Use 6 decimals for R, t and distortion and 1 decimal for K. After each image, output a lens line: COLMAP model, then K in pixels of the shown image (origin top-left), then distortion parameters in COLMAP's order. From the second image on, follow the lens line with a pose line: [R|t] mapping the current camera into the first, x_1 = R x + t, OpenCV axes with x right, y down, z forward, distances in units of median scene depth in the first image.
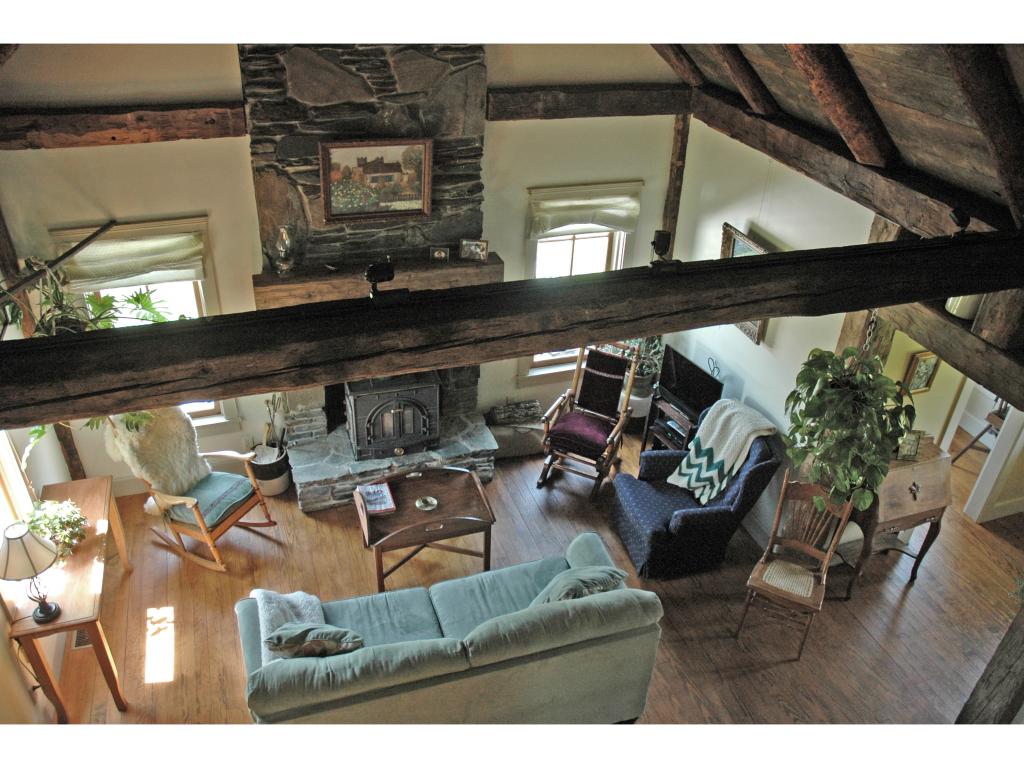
lens RADIAL K [[867.1, 0, 512.0], [0, 867.1, 384.0], [0, 0, 1]] dist [-0.009346, 0.006747]
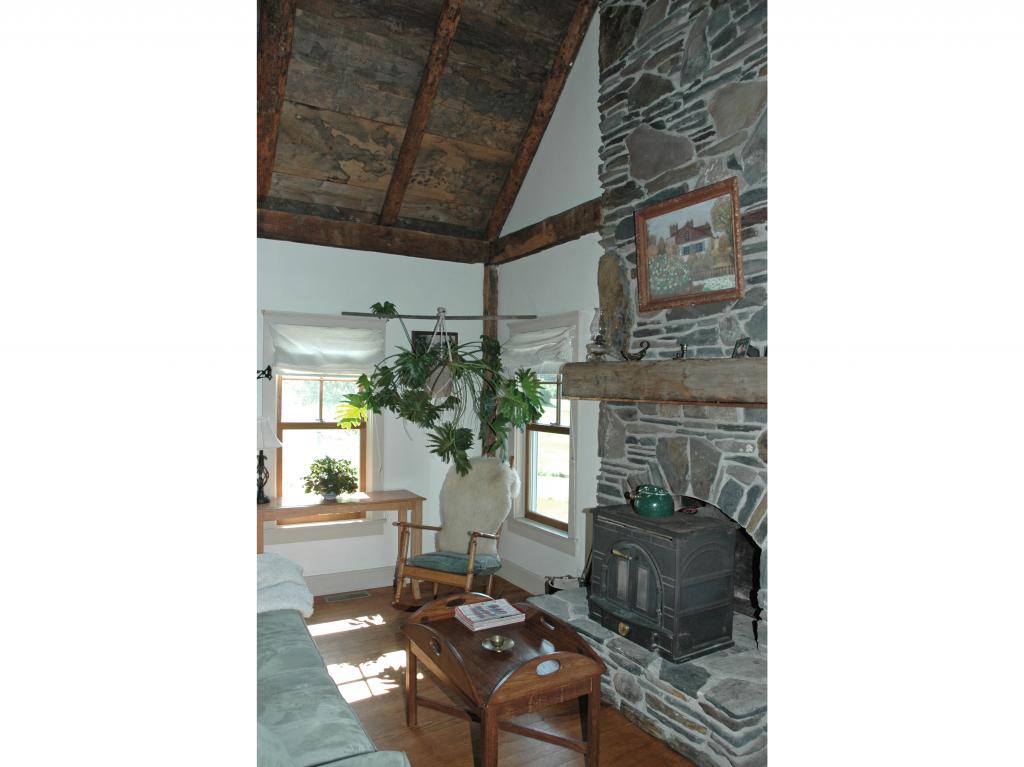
lens RADIAL K [[616.7, 0, 511.8], [0, 616.7, 388.4], [0, 0, 1]] dist [-0.093827, 0.000951]
pose [[0.209010, -0.040040, -0.977093, 0.353955], [-0.515881, 0.844308, -0.144951, 0.037051], [0.830771, 0.534361, 0.155813, 0.845503]]
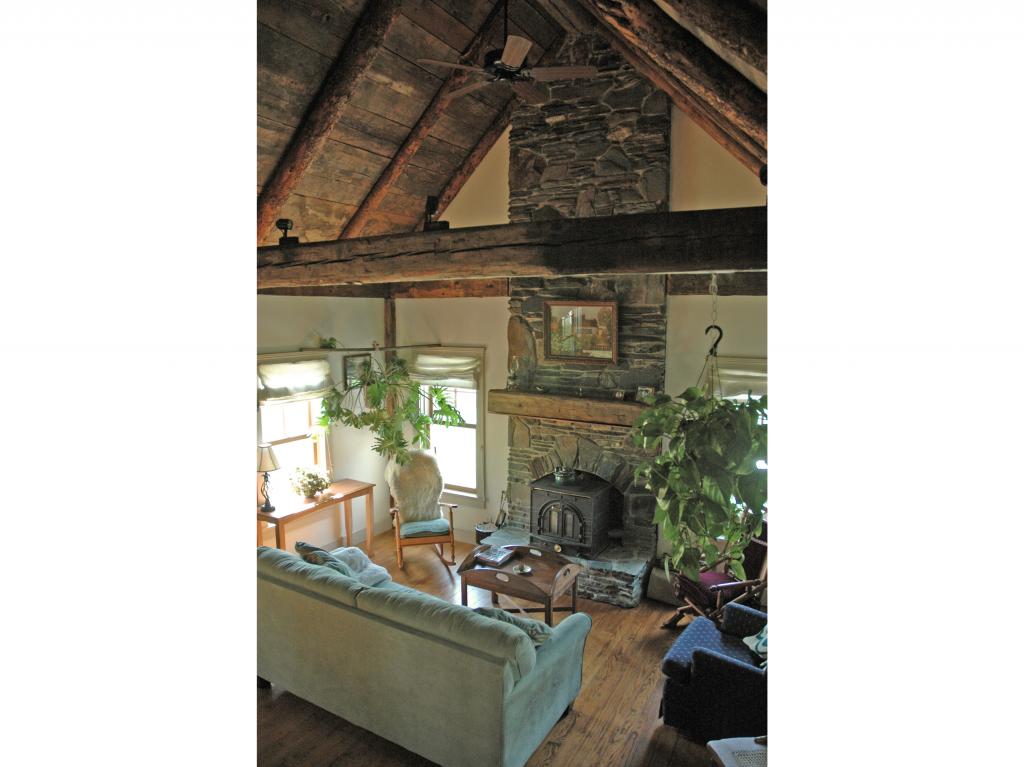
lens RADIAL K [[616.7, 0, 511.8], [0, 616.7, 388.4], [0, 0, 1]] dist [-0.093827, 0.000951]
pose [[0.667752, 0.062977, -0.741715, 0.502632], [-0.373259, 0.890422, -0.260435, 0.140775], [0.644038, 0.450757, 0.618087, 0.364659]]
